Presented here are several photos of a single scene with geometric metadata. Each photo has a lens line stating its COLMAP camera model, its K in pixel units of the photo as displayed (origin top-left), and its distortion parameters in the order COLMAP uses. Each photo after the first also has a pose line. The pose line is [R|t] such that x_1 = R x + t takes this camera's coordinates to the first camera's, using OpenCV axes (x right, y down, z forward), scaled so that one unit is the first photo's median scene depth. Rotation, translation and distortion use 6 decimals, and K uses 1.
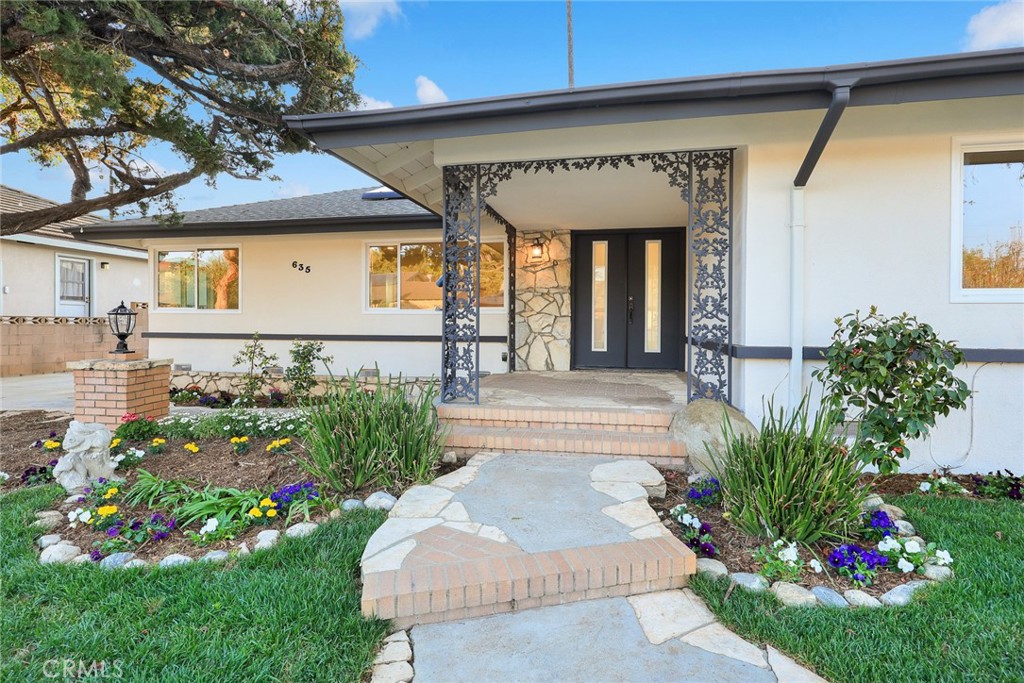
lens RADIAL K [[551.3, 0, 404.1], [0, 551.3, 324.1], [0, 0, 1]] dist [0.002531, 0.000013]
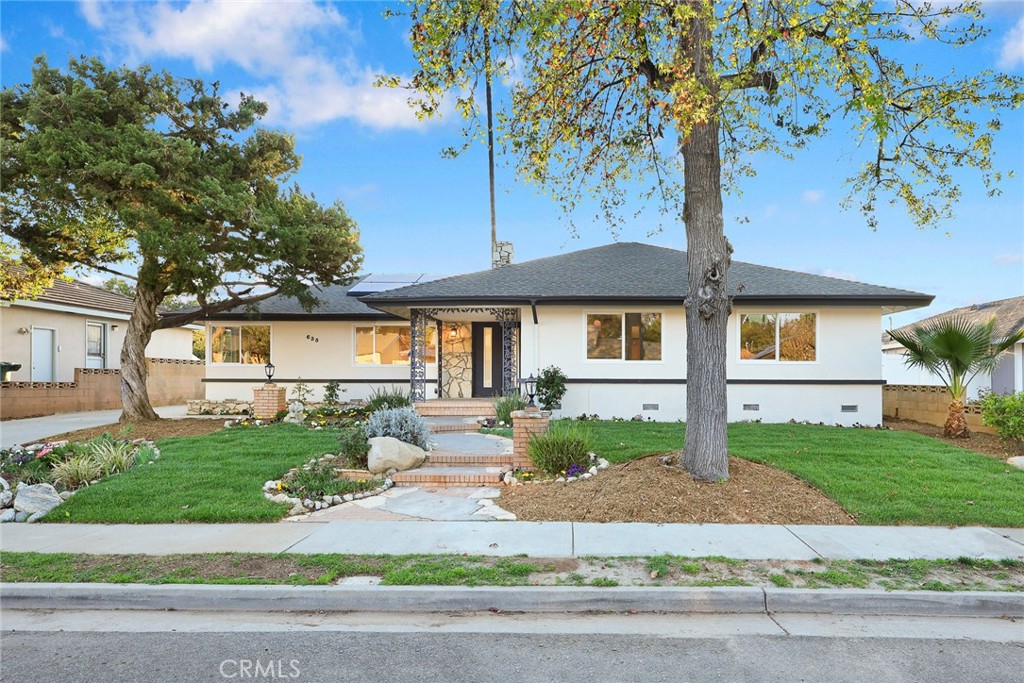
lens RADIAL K [[523.0, 0, 541.2], [0, 523.0, 371.9], [0, 0, 1]] dist [-0.001992, -0.000074]
pose [[0.930458, -0.002682, 0.366389, -0.125930], [0.005899, 0.999953, -0.007660, 0.012726], [-0.366351, 0.009289, 0.930430, -0.728041]]
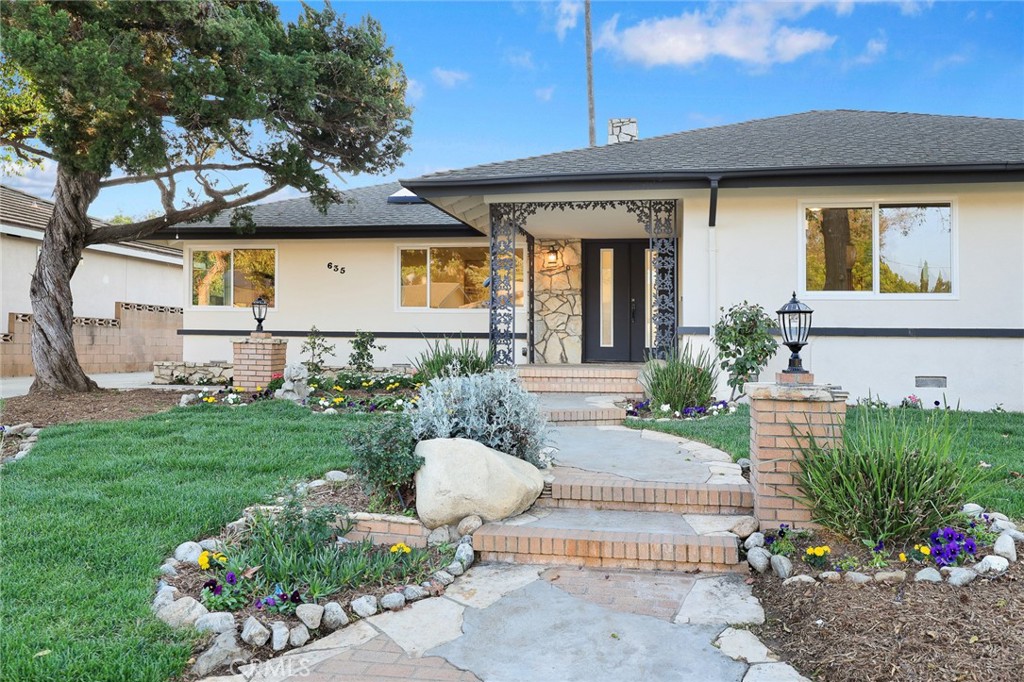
lens RADIAL K [[725.3, 0, 510.3], [0, 725.3, 312.1], [0, 0, 1]] dist [-0.017666, 0.000017]
pose [[0.983837, 0.002908, 0.179042, -0.108840], [0.003775, 0.999309, -0.036977, 0.034510], [-0.179026, 0.037055, 0.983146, -0.438627]]
